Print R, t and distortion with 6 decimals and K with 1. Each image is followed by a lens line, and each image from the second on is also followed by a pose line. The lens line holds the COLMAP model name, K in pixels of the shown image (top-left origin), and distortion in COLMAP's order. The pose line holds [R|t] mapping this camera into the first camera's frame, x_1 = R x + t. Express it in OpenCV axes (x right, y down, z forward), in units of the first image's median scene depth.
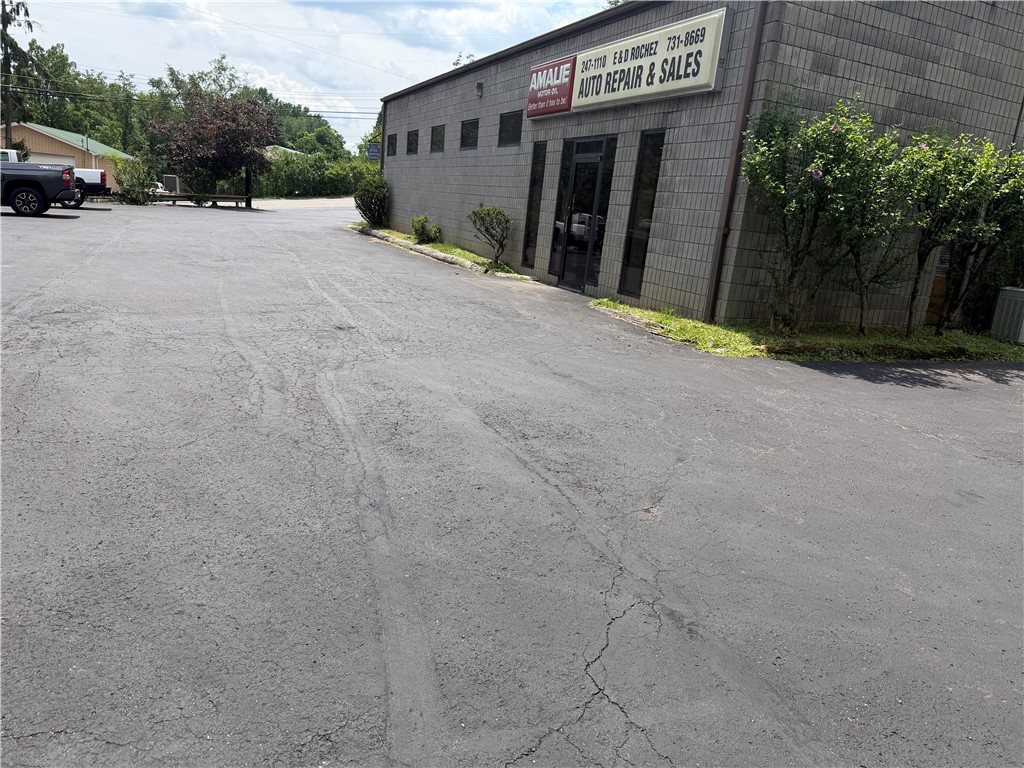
lens RADIAL K [[708.3, 0, 512.0], [0, 708.3, 384.0], [0, 0, 1]] dist [0.127714, -0.178869]
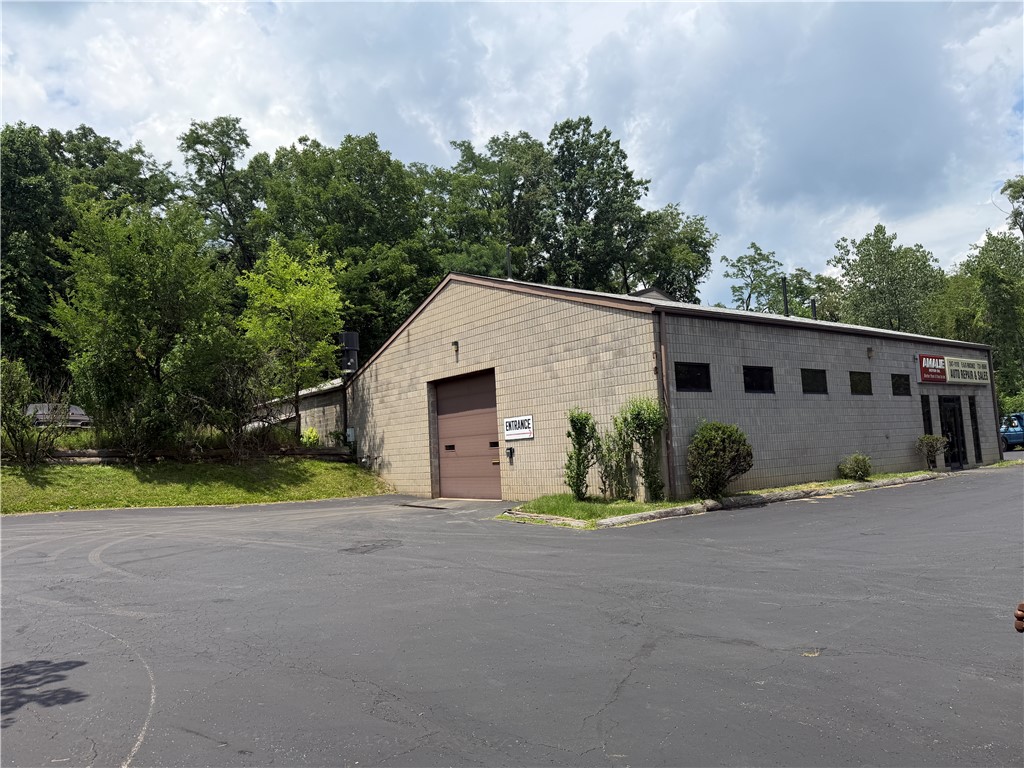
lens RADIAL K [[708.3, 0, 512.0], [0, 708.3, 384.0], [0, 0, 1]] dist [0.127714, -0.178869]
pose [[-0.247128, 0.002816, 0.968979, -1.481020], [0.255722, 0.964733, 0.062415, -0.772198], [-0.934630, 0.263214, -0.239133, 2.484382]]
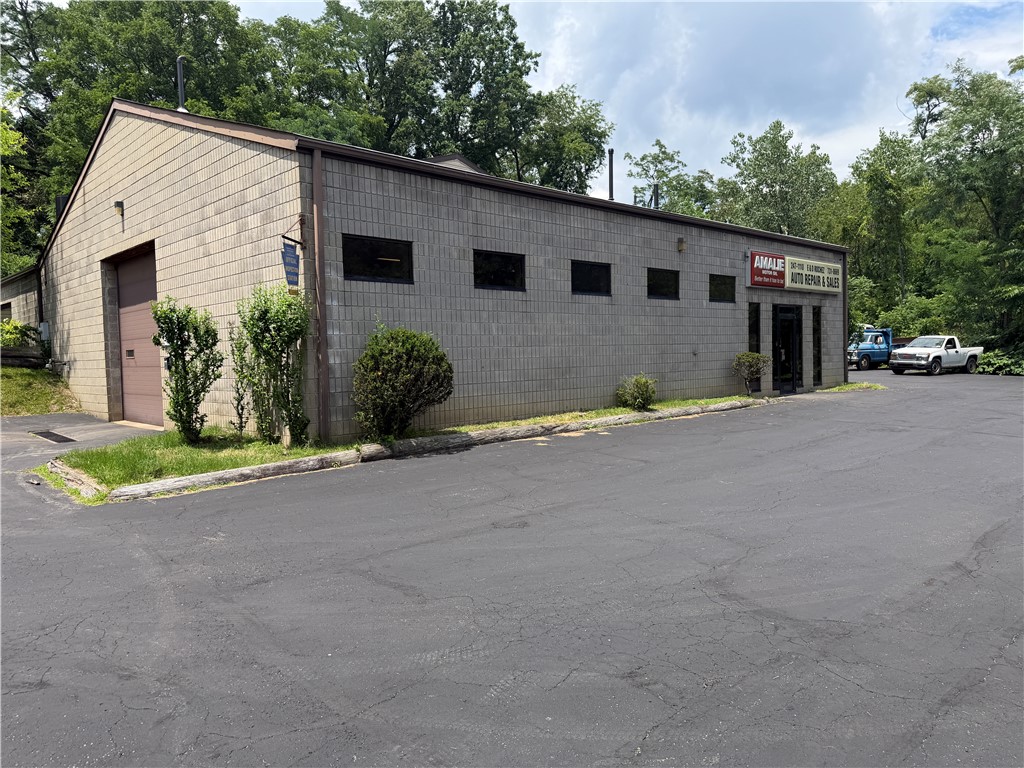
lens RADIAL K [[708.3, 0, 512.0], [0, 708.3, 384.0], [0, 0, 1]] dist [0.127714, -0.178869]
pose [[-0.345850, -0.133545, 0.928737, -1.187587], [0.213010, 0.952801, 0.216328, -0.630578], [-0.913791, 0.272647, -0.301080, 2.024634]]
